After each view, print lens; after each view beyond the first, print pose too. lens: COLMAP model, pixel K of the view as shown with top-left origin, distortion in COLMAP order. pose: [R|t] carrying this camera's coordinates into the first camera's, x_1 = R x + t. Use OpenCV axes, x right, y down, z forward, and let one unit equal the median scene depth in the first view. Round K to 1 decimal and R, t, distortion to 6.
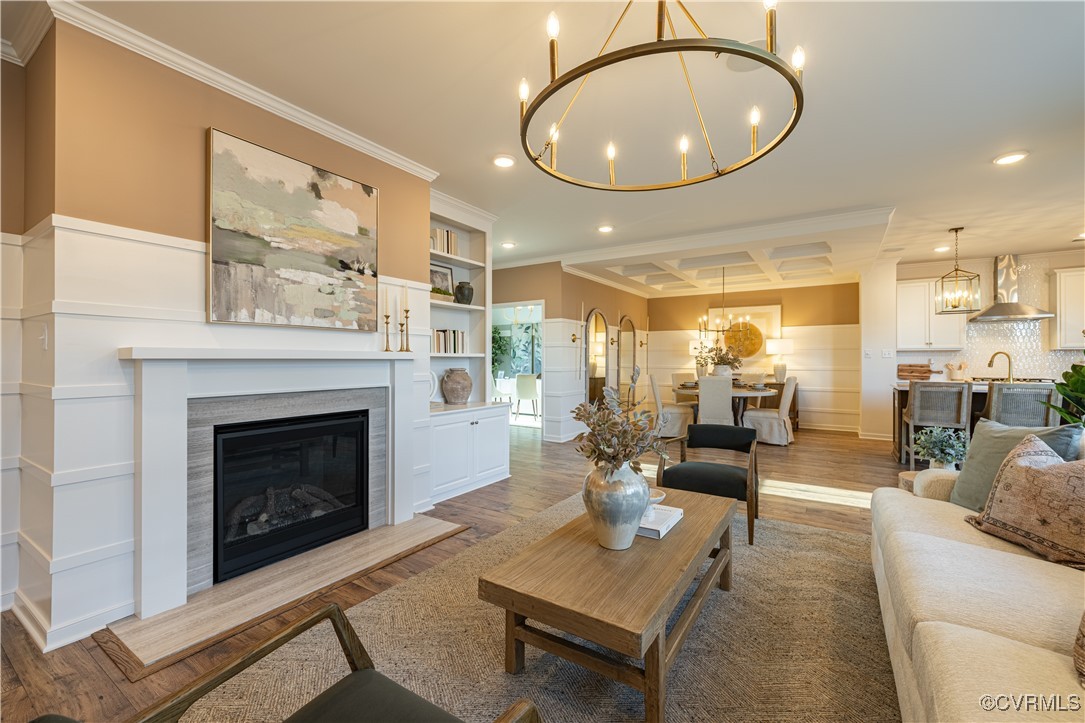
lens RADIAL K [[451.8, 0, 541.5], [0, 451.8, 358.9], [0, 0, 1]] dist [-0.004255, -0.001133]
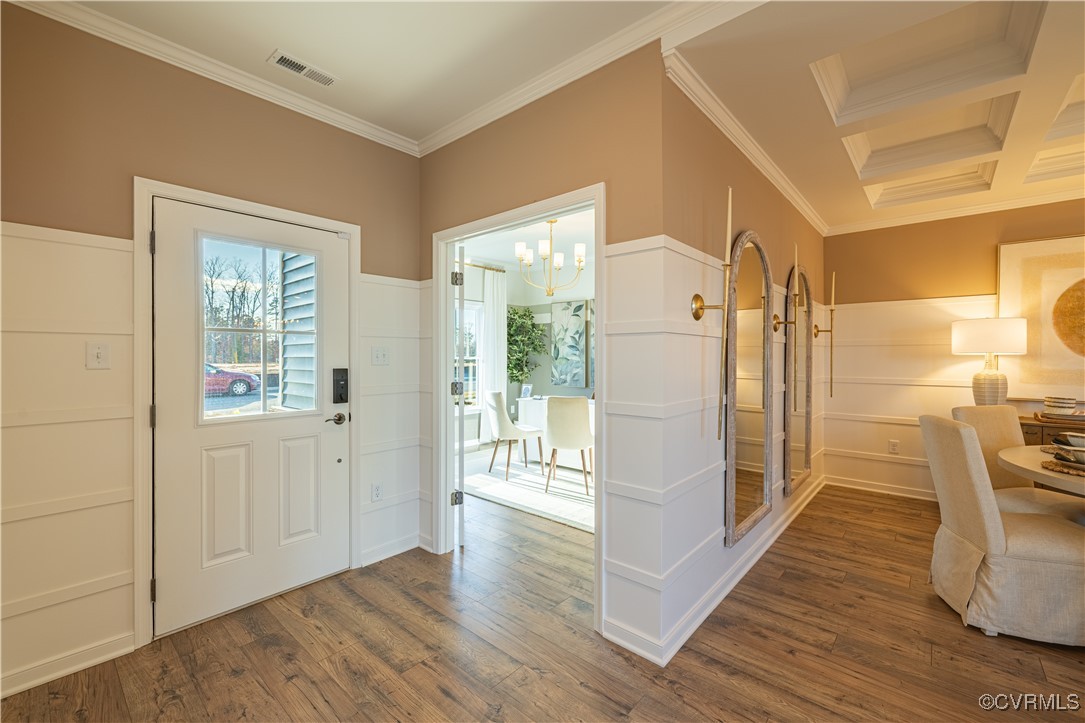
lens RADIAL K [[451.8, 0, 542.3], [0, 451.8, 362.2], [0, 0, 1]] dist [-0.004255, -0.001133]
pose [[0.990190, -0.001553, -0.139718, 0.006309], [0.003791, 0.999869, 0.015757, -0.009985], [0.139676, -0.016132, 0.990066, 0.538399]]
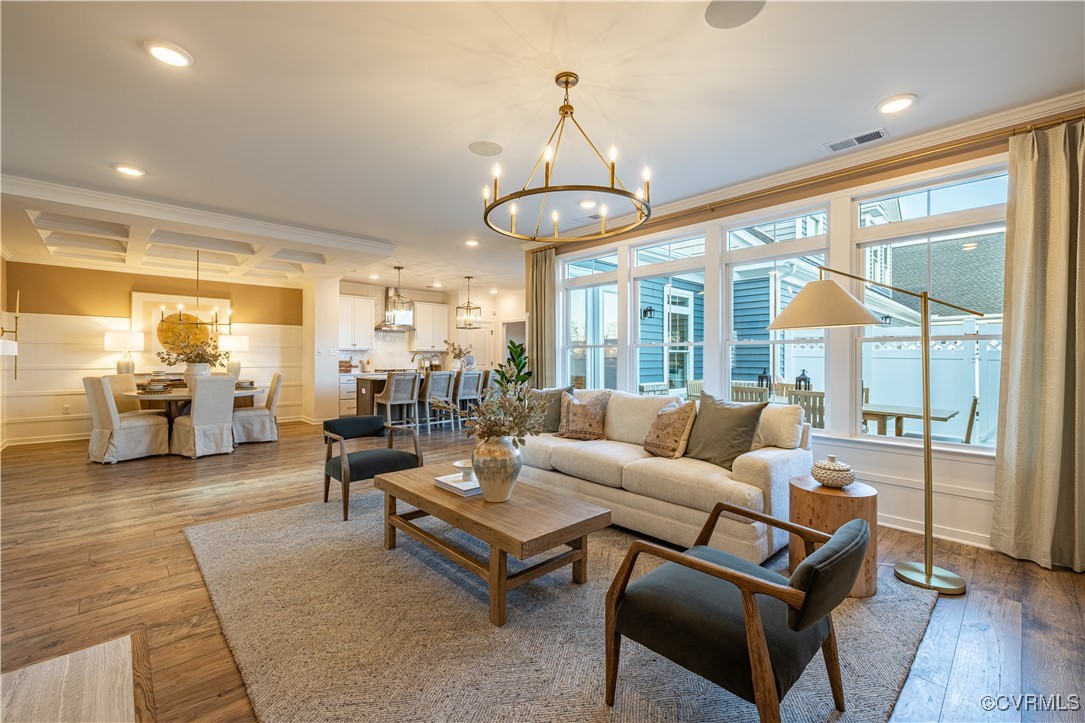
lens RADIAL K [[451.8, 0, 544.2], [0, 451.8, 354.8], [0, 0, 1]] dist [-0.004255, -0.001133]
pose [[0.224365, 0.008188, 0.974471, -0.237538], [-0.005553, 0.999959, -0.007123, 0.000781], [-0.974489, -0.003813, 0.224401, 0.127333]]
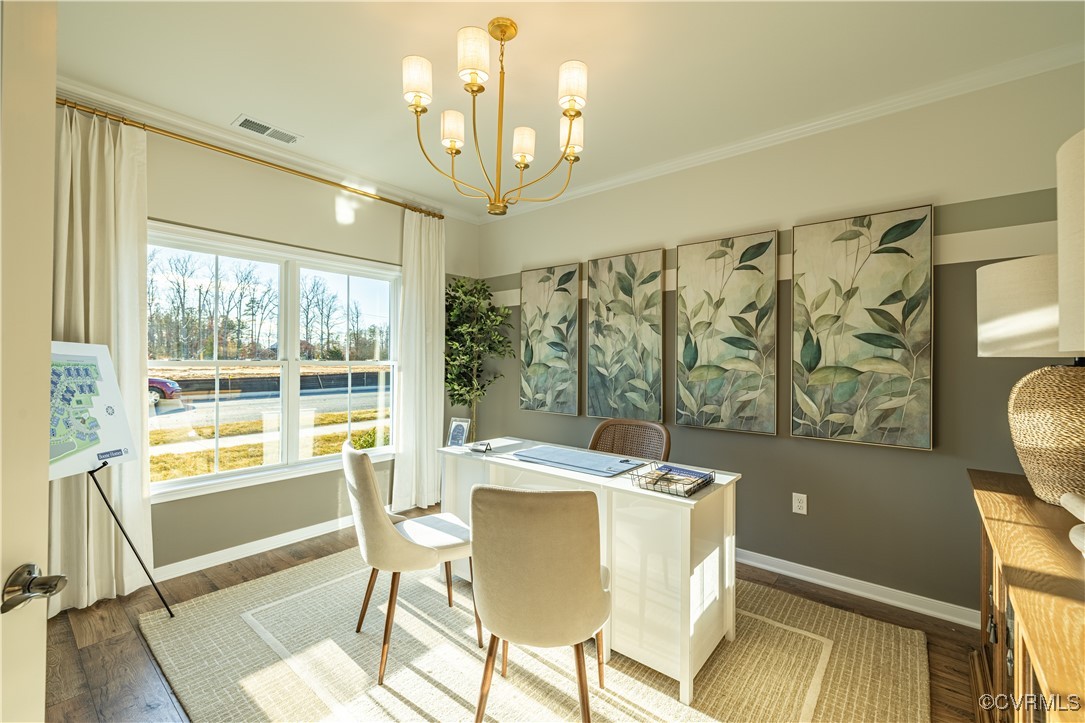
lens RADIAL K [[451.8, 0, 537.0], [0, 451.8, 361.0], [0, 0, 1]] dist [-0.004255, -0.001133]
pose [[0.992465, 0.003268, -0.122488, -0.014444], [-0.002824, 0.999989, 0.003796, -0.009446], [0.122499, -0.003421, 0.992463, 0.866380]]
